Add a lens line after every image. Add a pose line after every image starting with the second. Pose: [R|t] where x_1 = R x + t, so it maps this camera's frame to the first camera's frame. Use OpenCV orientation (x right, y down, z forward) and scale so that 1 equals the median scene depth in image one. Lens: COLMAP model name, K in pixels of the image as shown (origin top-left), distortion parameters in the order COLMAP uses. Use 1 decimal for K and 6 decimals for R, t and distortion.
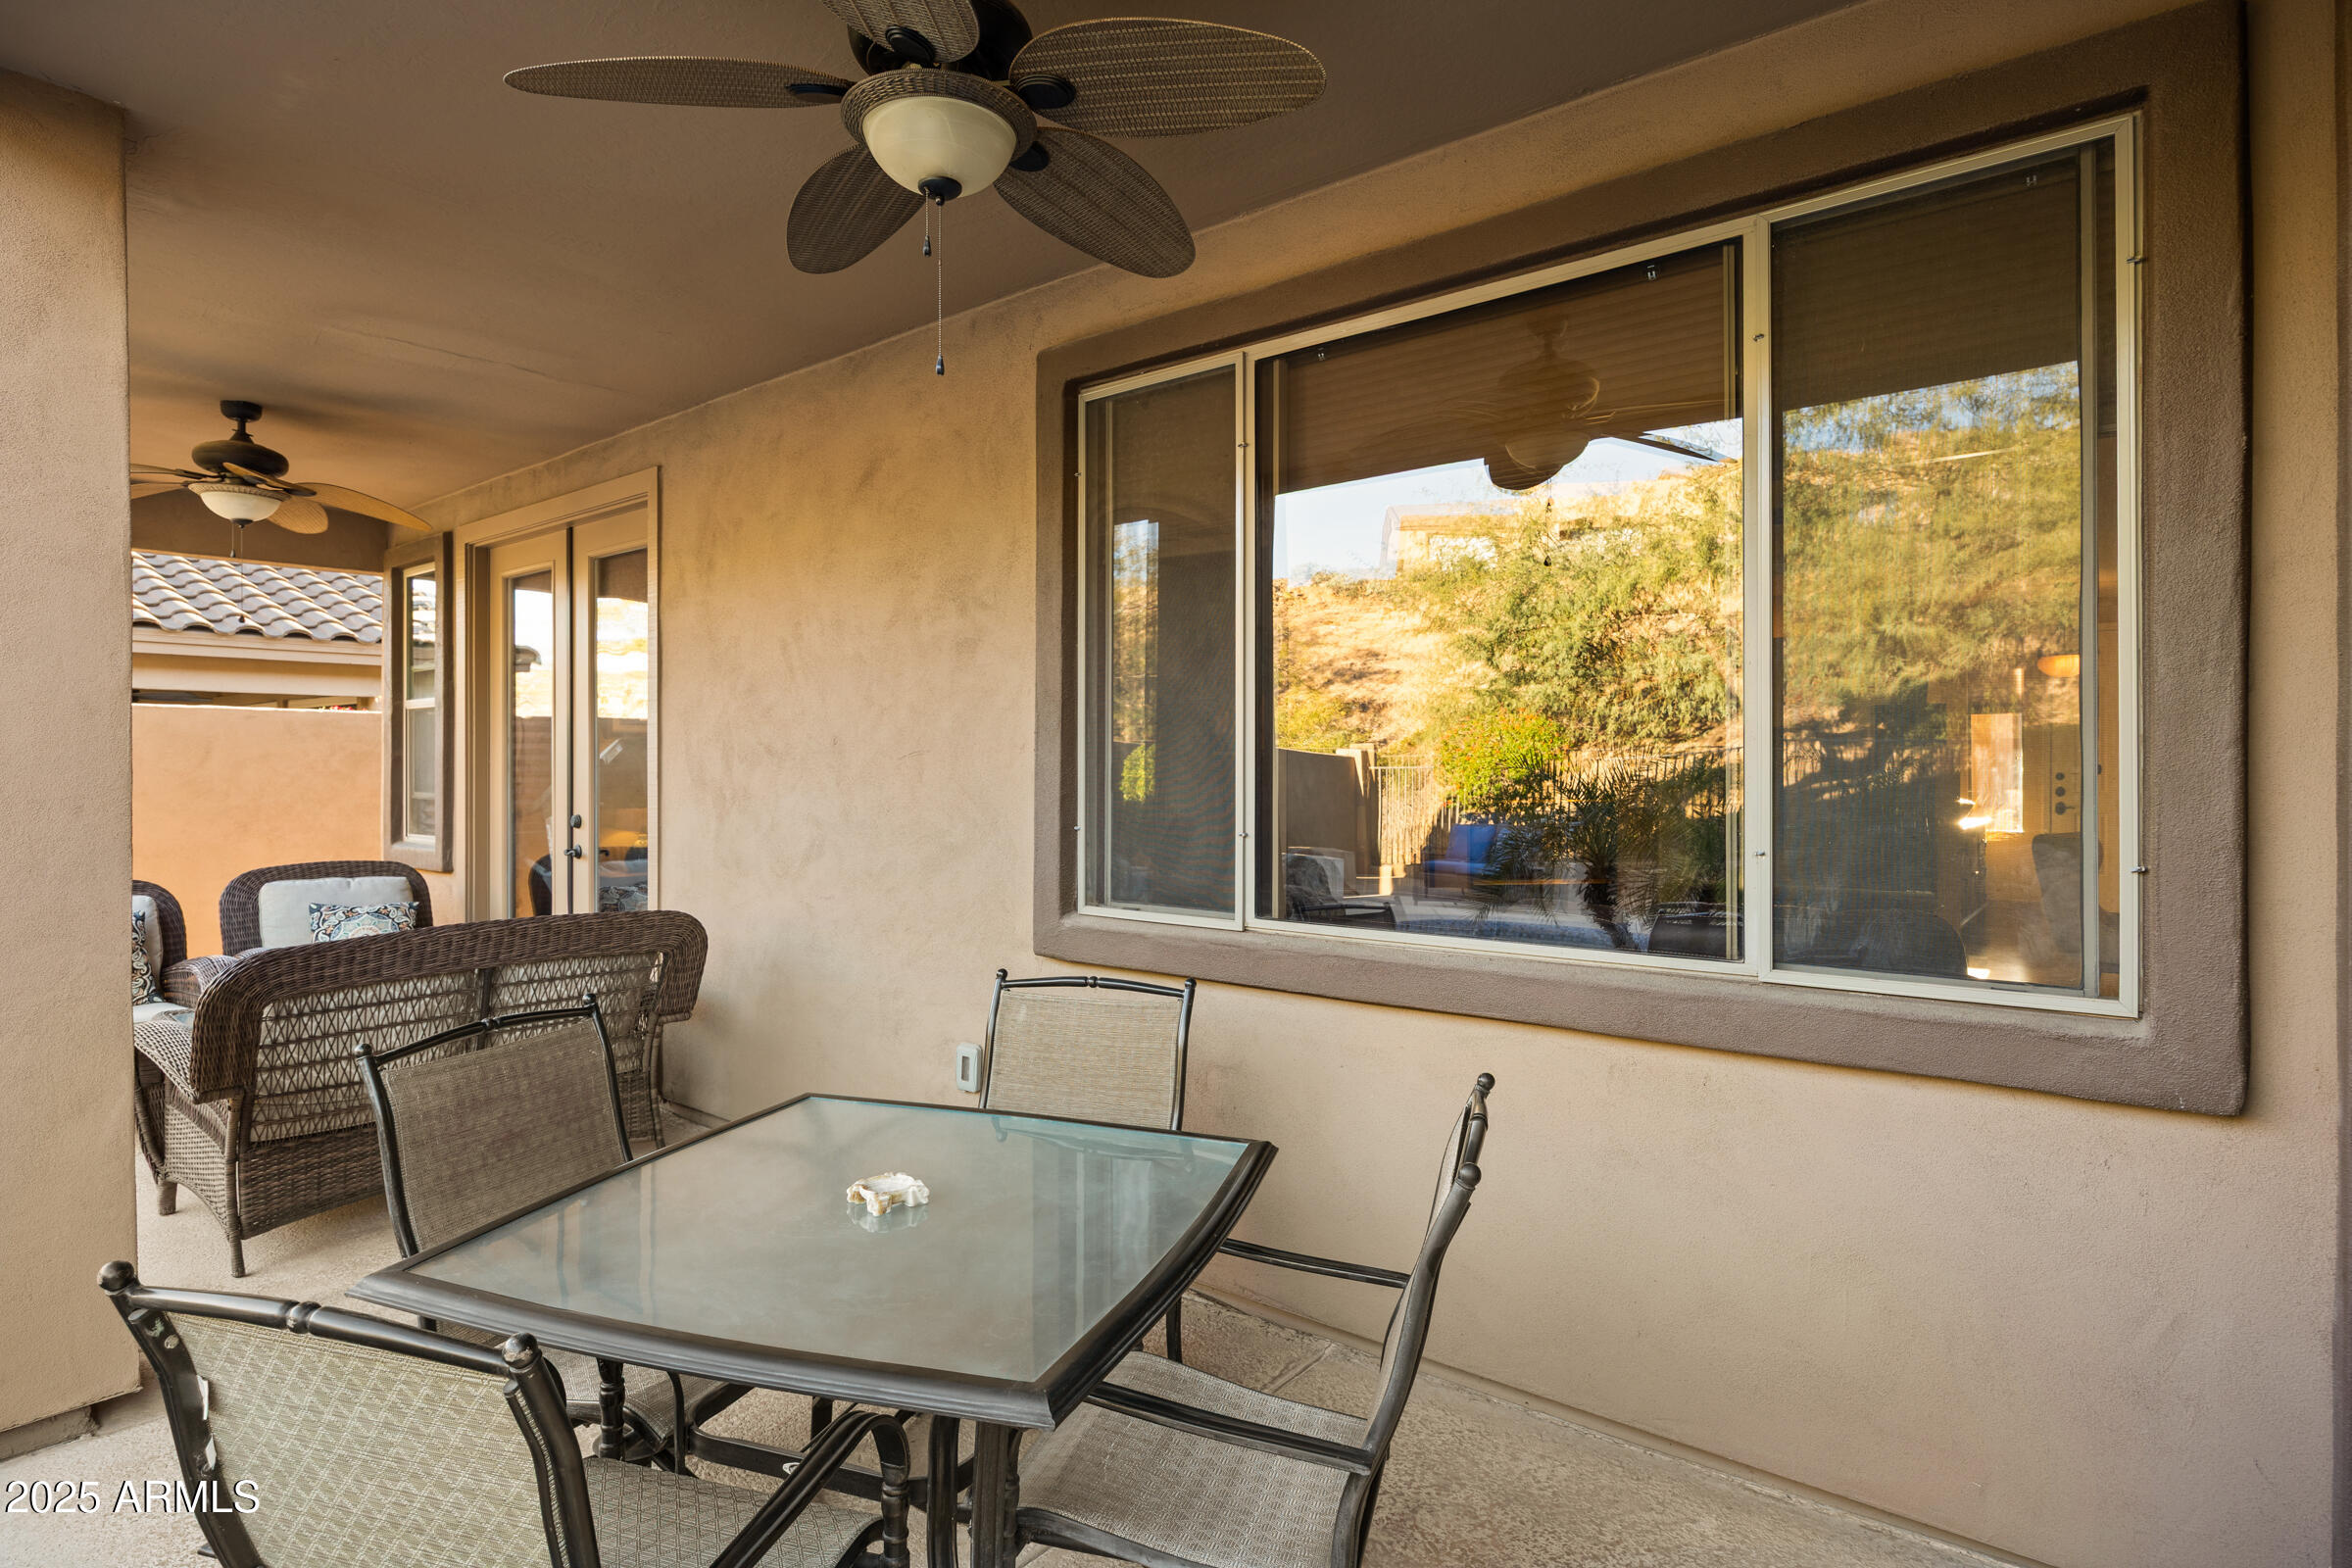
lens RADIAL K [[1247.4, 0, 1172.5], [0, 1247.4, 774.0], [0, 0, 1]] dist [-0.000765, 0.000046]
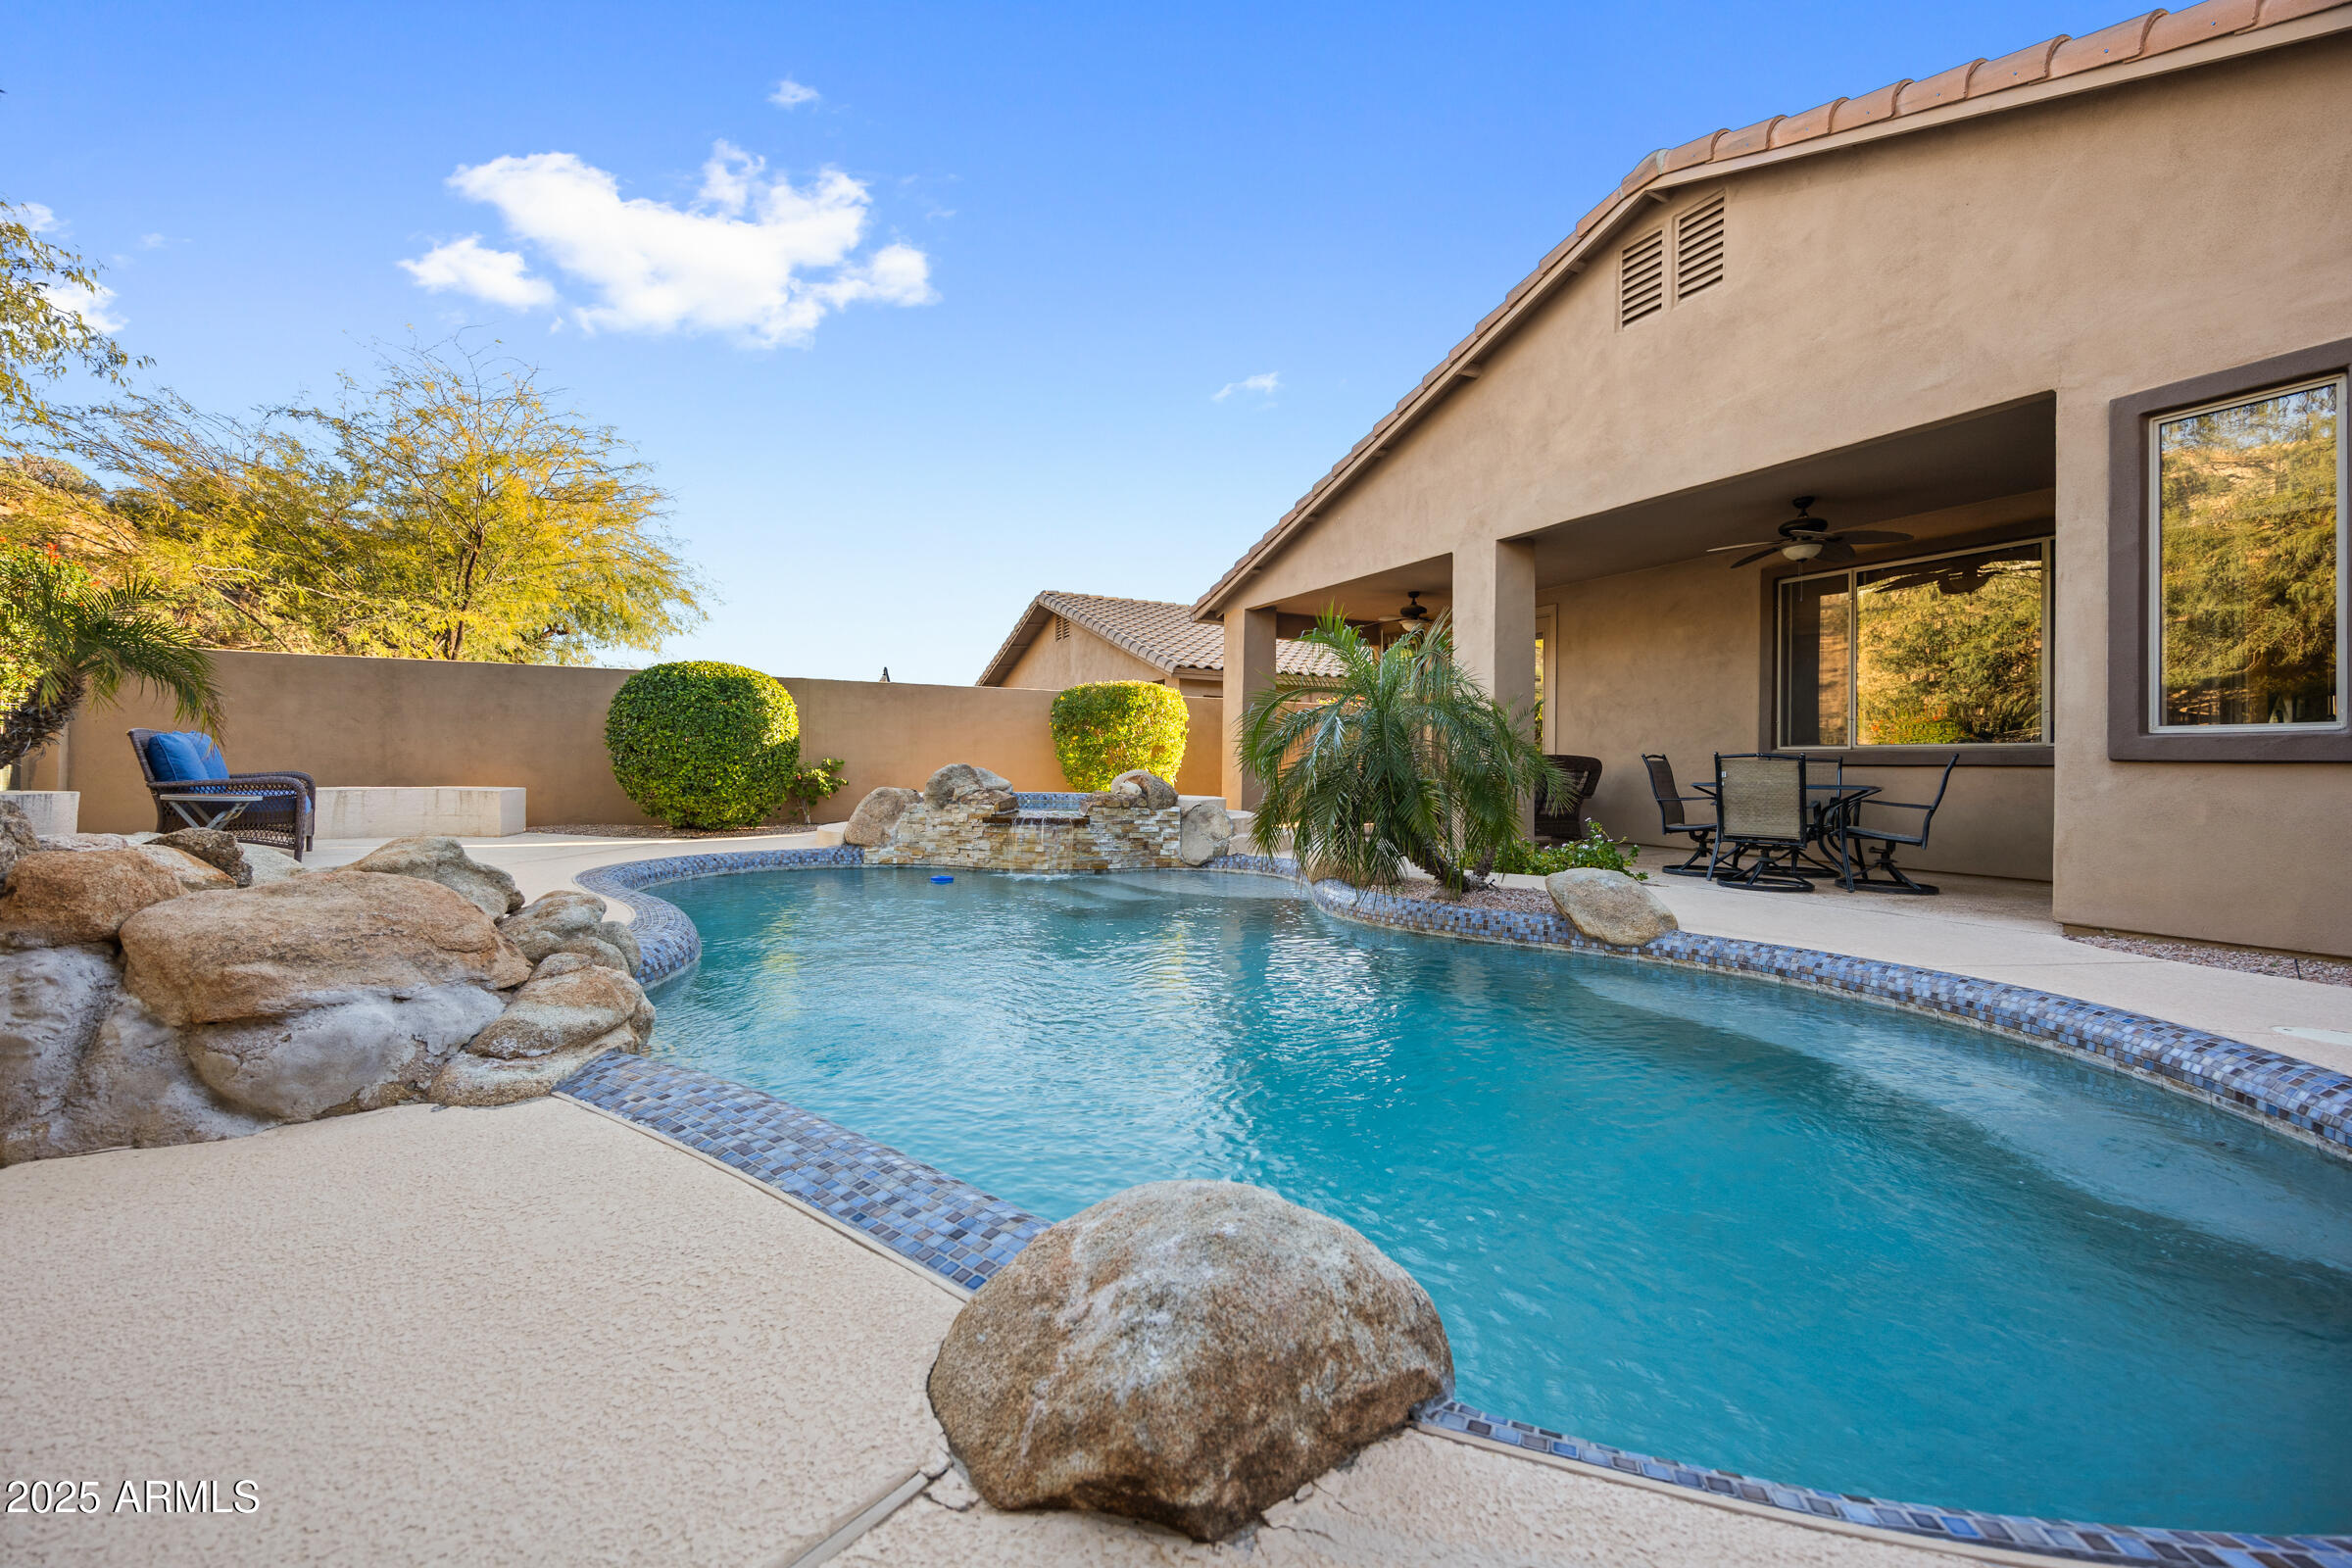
lens RADIAL K [[920.0, 0, 1171.2], [0, 920.0, 756.2], [0, 0, 1]] dist [0.006195, -0.000982]
pose [[0.917505, 0.007115, -0.397661, -0.479947], [-0.013609, 0.999816, -0.013509, 0.158444], [0.397492, 0.017807, 0.917433, -1.490328]]
